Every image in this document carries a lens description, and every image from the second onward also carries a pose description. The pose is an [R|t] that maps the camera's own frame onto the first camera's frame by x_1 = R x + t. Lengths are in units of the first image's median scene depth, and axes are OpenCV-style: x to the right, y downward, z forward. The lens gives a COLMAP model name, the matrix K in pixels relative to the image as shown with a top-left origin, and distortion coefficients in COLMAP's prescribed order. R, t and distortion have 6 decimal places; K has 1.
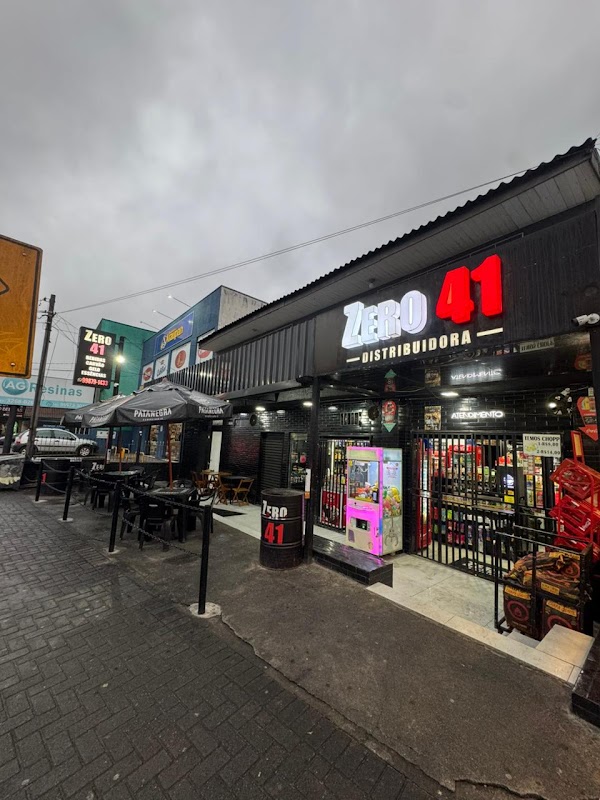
lens RADIAL K [[324.8, 0, 300.0], [0, 324.8, 400.0], [0, 0, 1]] dist [-0.002177, -0.000382]
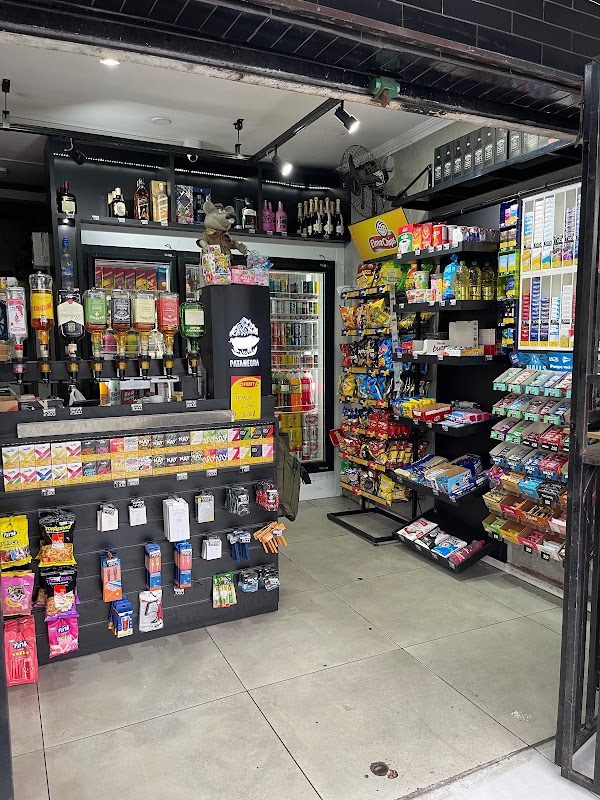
lens RADIAL K [[583.3, 0, 300.0], [0, 583.3, 400.0], [0, 0, 1]] dist [0.005799, 0.000665]
pose [[0.231157, -0.155247, 0.960450, 0.308640], [-0.113854, 0.976087, 0.185177, 0.320103], [-0.966232, -0.152156, 0.207953, 1.335423]]
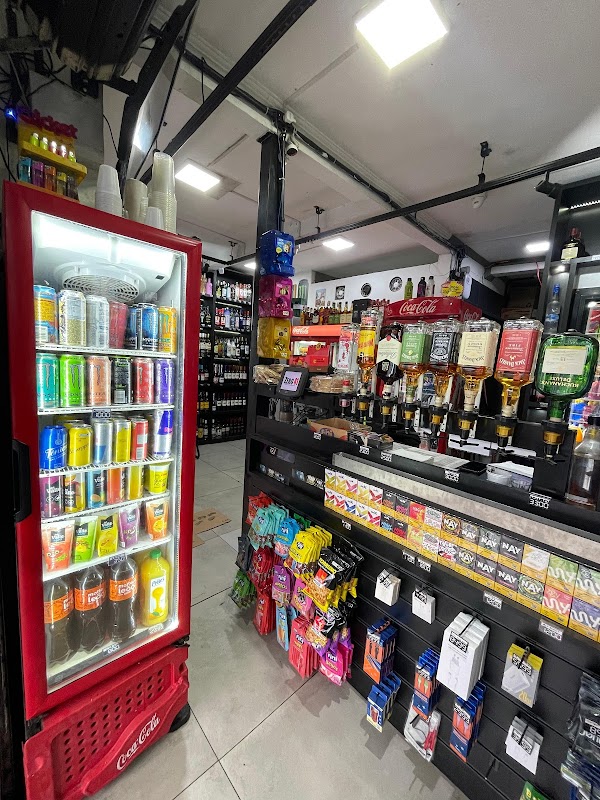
lens RADIAL K [[324.8, 0, 300.0], [0, 324.8, 400.0], [0, 0, 1]] dist [-0.002177, -0.000382]
pose [[0.997987, 0.006903, 0.063040, 0.771067], [-0.023114, 0.965274, 0.260214, 0.339561], [-0.059055, -0.261148, 0.963491, 1.408593]]
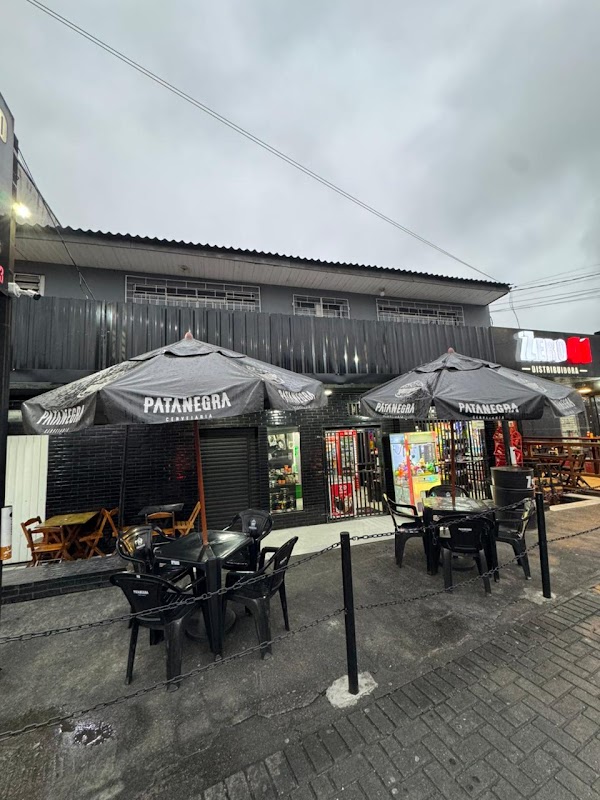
lens RADIAL K [[324.8, 0, 300.0], [0, 324.8, 400.0], [0, 0, 1]] dist [-0.002177, -0.000382]
pose [[0.355320, 0.002060, 0.934742, -1.666617], [-0.053547, 0.998400, 0.018155, 0.045366], [-0.933210, -0.056504, 0.354862, 1.527334]]
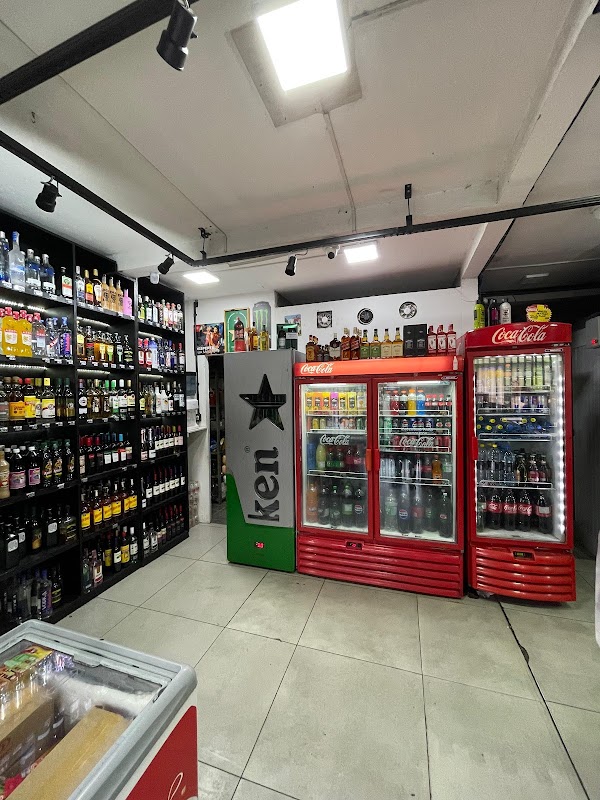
lens RADIAL K [[324.8, 0, 300.0], [0, 324.8, 400.0], [0, 0, 1]] dist [-0.002177, -0.000382]
pose [[0.842008, -0.070481, 0.534841, 0.404690], [-0.011918, 0.988756, 0.149060, 0.357438], [-0.539333, -0.131885, 0.831701, 1.895917]]
